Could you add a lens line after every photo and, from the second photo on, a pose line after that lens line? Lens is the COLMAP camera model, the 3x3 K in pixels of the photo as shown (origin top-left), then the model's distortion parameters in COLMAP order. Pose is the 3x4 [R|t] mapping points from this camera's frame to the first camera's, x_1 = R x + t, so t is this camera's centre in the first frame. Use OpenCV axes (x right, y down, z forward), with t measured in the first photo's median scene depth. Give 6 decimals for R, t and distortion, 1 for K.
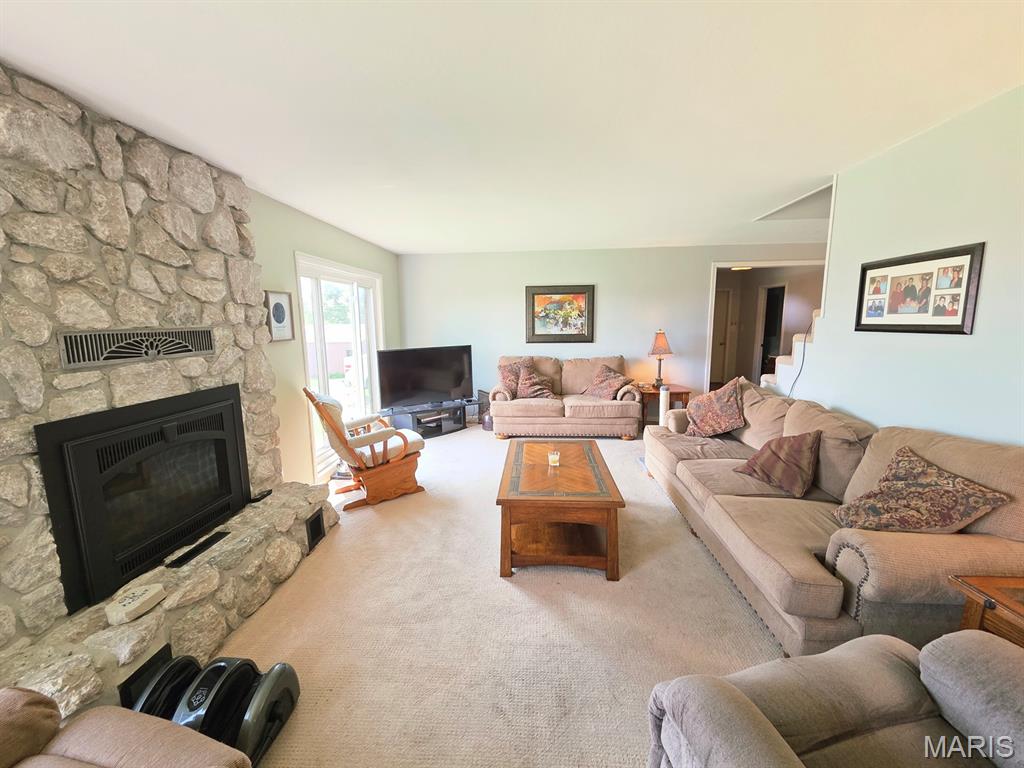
lens RADIAL K [[420.0, 0, 506.7], [0, 420.0, 384.2], [0, 0, 1]] dist [0.001925, -0.000340]
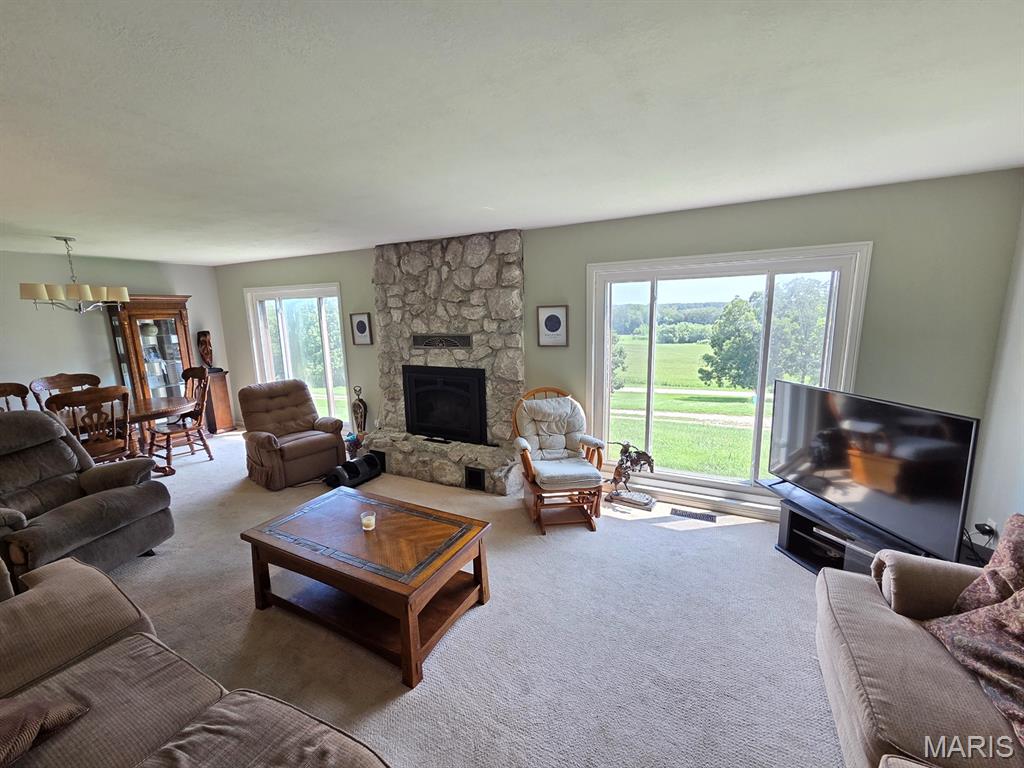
lens RADIAL K [[420.0, 0, 506.7], [0, 420.0, 384.2], [0, 0, 1]] dist [0.001925, -0.000340]
pose [[-0.396799, 0.179387, -0.900206, 0.778144], [-0.110717, 0.964204, 0.240942, -0.341382], [0.911204, 0.195274, -0.362734, 1.663815]]
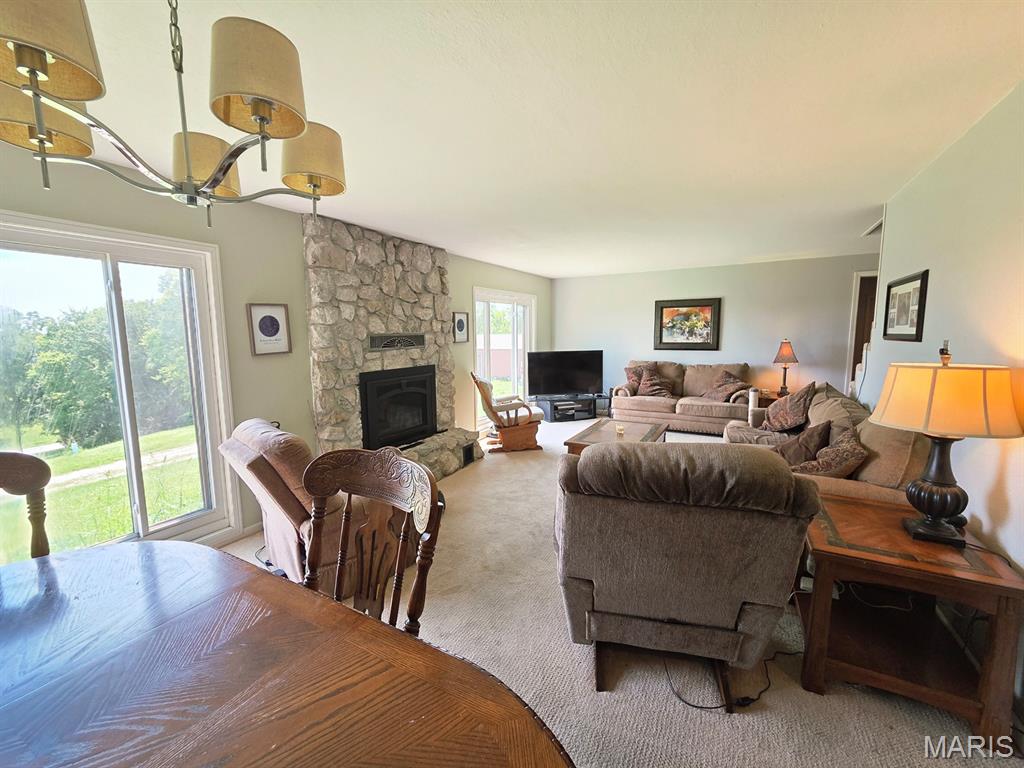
lens RADIAL K [[423.3, 0, 503.7], [0, 423.3, 381.1], [0, 0, 1]] dist [-0.000946, 0.000004]
pose [[0.903474, 0.053254, -0.425321, 0.396518], [-0.066348, 0.997668, -0.016022, 0.077078], [0.423476, 0.042695, 0.904901, -0.505646]]
